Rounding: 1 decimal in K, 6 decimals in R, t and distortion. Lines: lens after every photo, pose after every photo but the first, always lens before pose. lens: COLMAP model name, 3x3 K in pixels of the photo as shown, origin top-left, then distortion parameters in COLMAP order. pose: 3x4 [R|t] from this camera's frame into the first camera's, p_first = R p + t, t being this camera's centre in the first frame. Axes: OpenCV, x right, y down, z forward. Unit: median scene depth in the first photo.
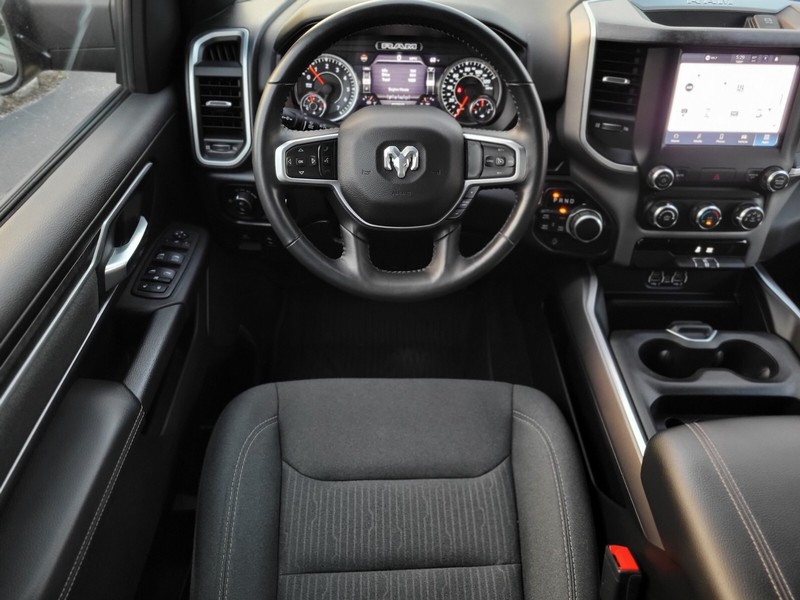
lens RADIAL K [[598.5, 0, 403.8], [0, 598.5, 295.6], [0, 0, 1]] dist [0.045237, -0.035944]
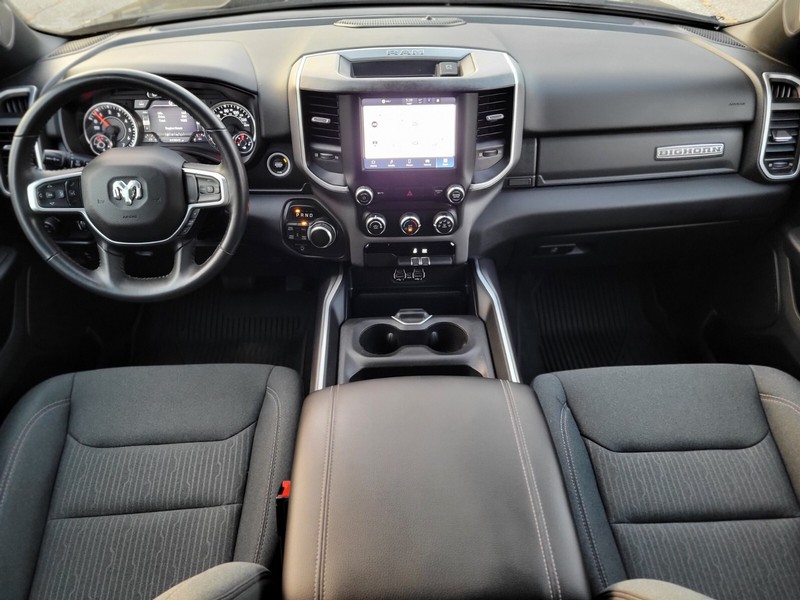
lens RADIAL K [[598.5, 0, 403.8], [0, 598.5, 295.6], [0, 0, 1]] dist [0.045237, -0.035944]
pose [[0.999253, -0.038371, -0.004620, 0.492903], [0.038359, 0.999261, -0.002640, 0.018838], [0.004718, 0.002461, 0.999986, -0.241132]]
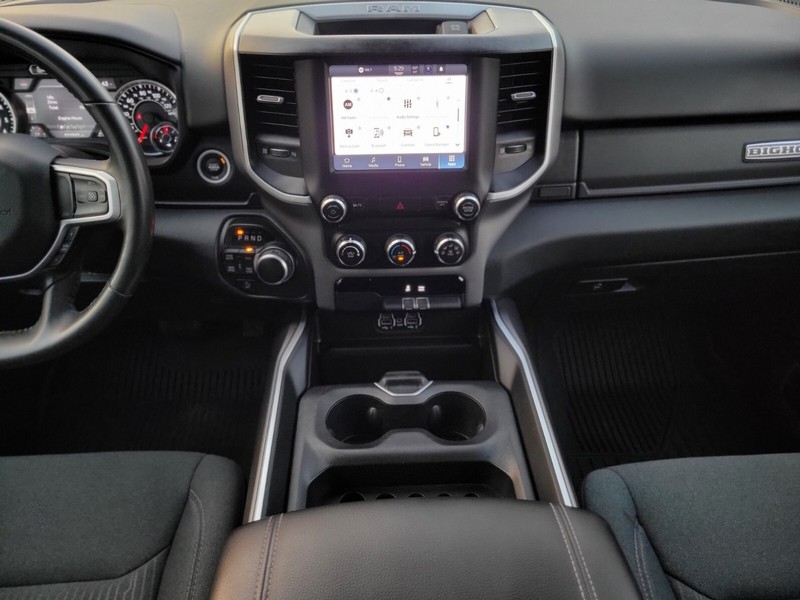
lens RADIAL K [[598.5, 0, 403.8], [0, 598.5, 295.6], [0, 0, 1]] dist [0.045237, -0.035944]
pose [[0.999144, -0.040324, 0.009237, 0.499737], [0.040772, 0.997656, -0.054963, -0.020041], [-0.006999, 0.055292, 0.998446, 0.147680]]
